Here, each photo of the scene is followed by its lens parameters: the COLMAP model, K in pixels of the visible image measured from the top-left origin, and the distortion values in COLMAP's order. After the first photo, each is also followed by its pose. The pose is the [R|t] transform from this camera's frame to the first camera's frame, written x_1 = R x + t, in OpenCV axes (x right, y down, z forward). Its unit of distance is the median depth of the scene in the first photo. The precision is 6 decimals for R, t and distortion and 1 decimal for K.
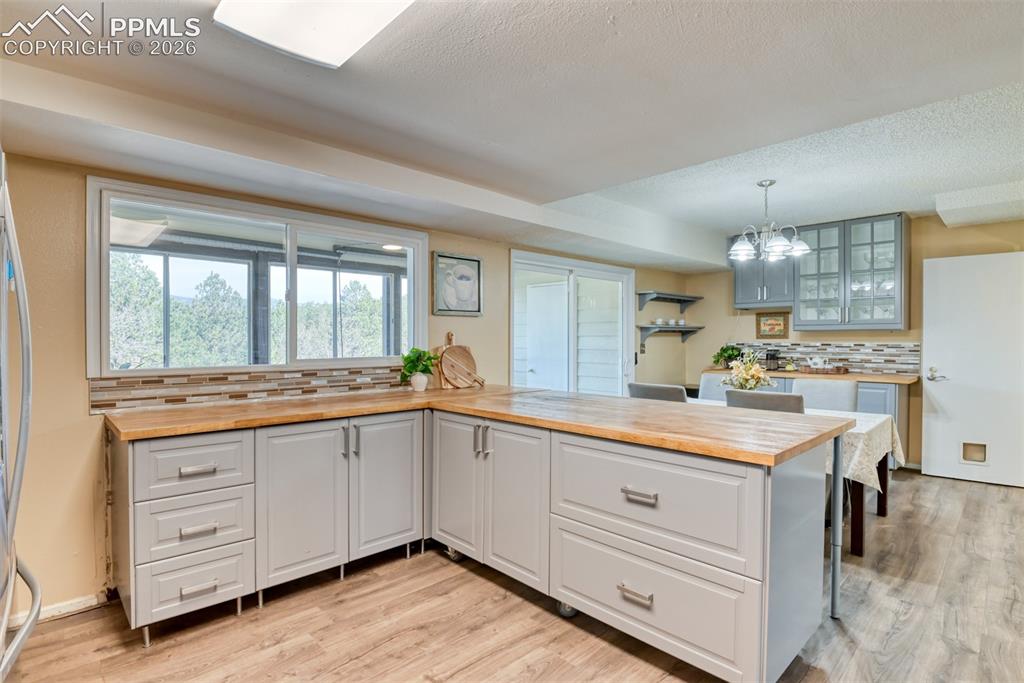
lens RADIAL K [[515.4, 0, 512.0], [0, 515.4, 341.5], [0, 0, 1]] dist [-0.021033, -0.001329]
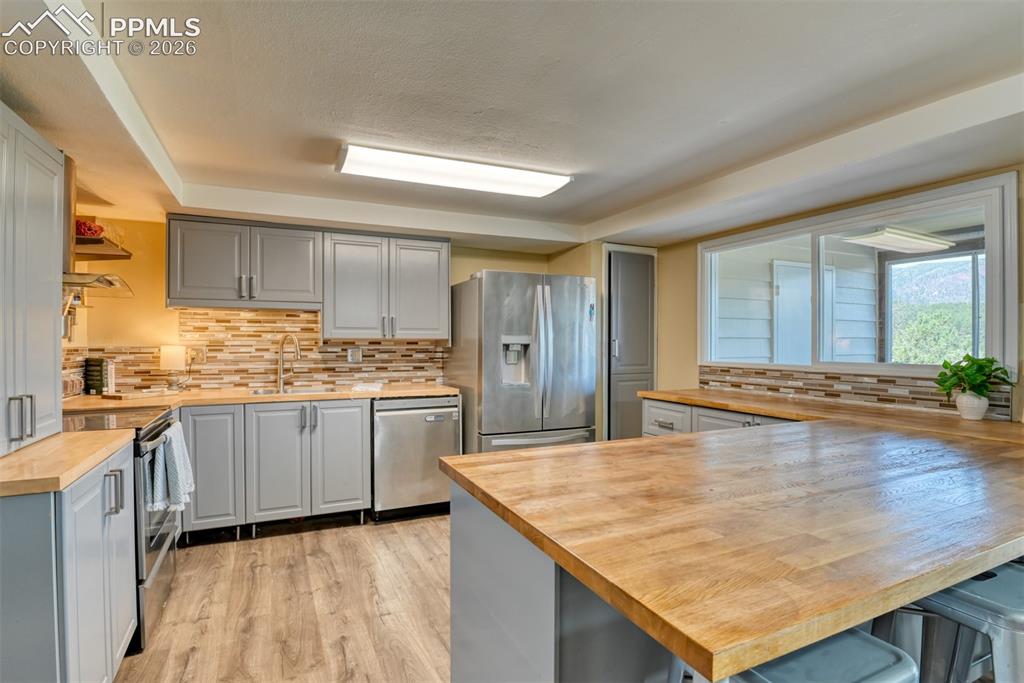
lens RADIAL K [[499.0, 0, 514.6], [0, 499.0, 341.5], [0, 0, 1]] dist [-0.020022, -0.002990]
pose [[-0.325139, -0.003202, -0.945661, 0.705284], [-0.003989, 0.999990, -0.002015, -0.000458], [0.945658, 0.003117, -0.325148, 0.744347]]
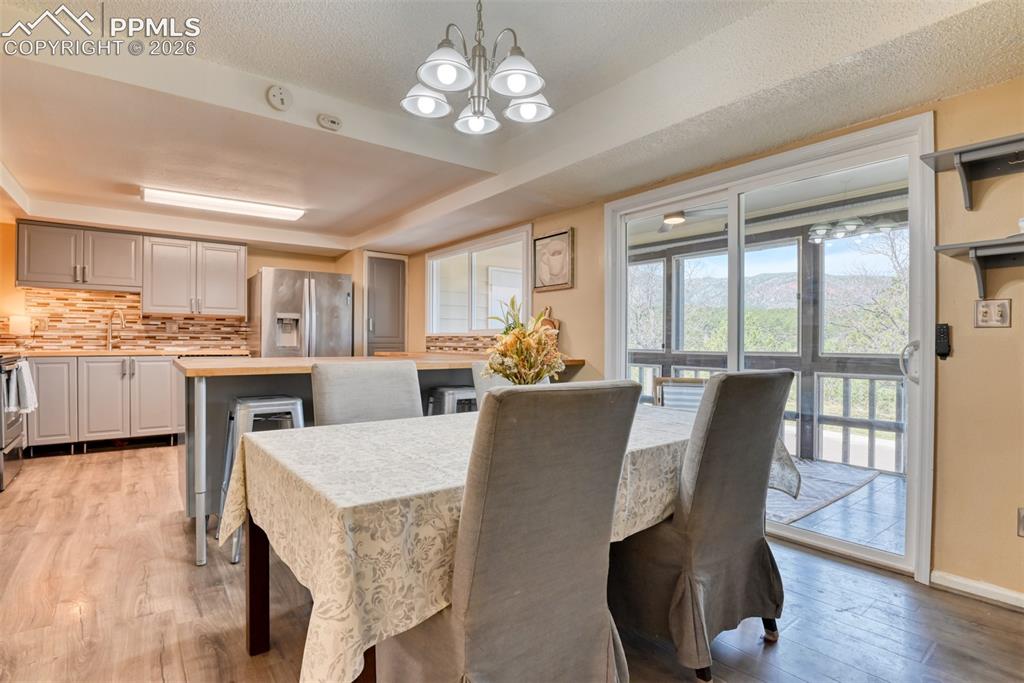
lens RADIAL K [[492.7, 0, 504.9], [0, 492.7, 341.7], [0, 0, 1]] dist [-0.036454, 0.000395]
pose [[-0.128614, 0.001220, -0.991694, 1.148828], [-0.011736, 0.999927, 0.002752, 0.067723], [0.991625, 0.011993, -0.128590, 1.308949]]
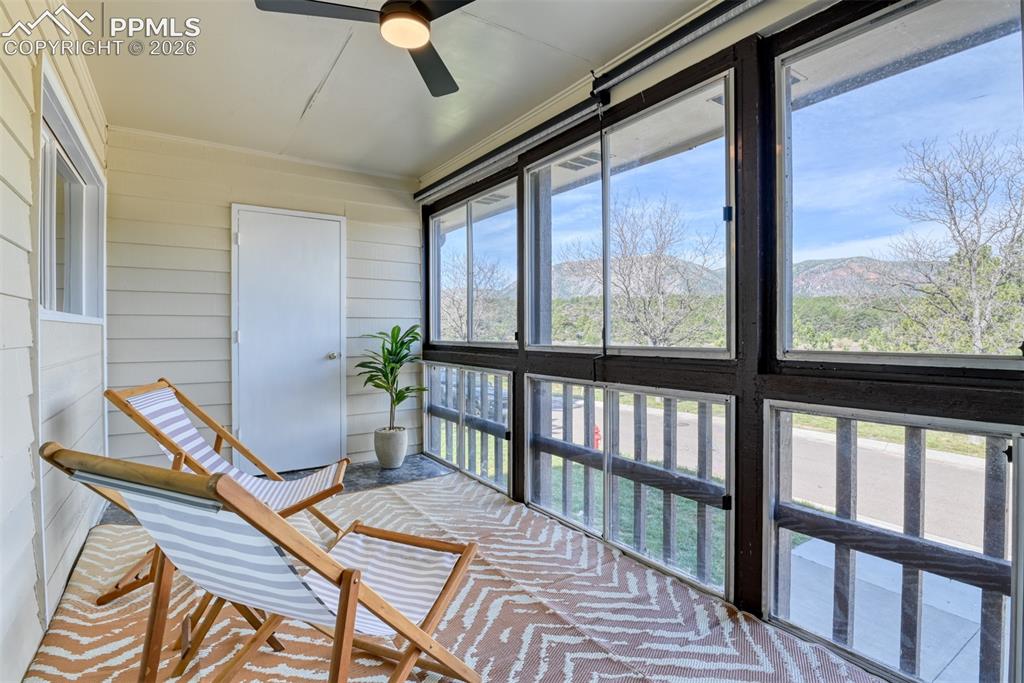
lens RADIAL K [[498.1, 0, 513.6], [0, 498.1, 335.1], [0, 0, 1]] dist [-0.030304, -0.001699]
pose [[-0.181857, 0.005023, -0.983312, 0.196548], [-0.004810, 0.999970, 0.005998, 0.073461], [0.983313, 0.005821, -0.181827, 1.868910]]
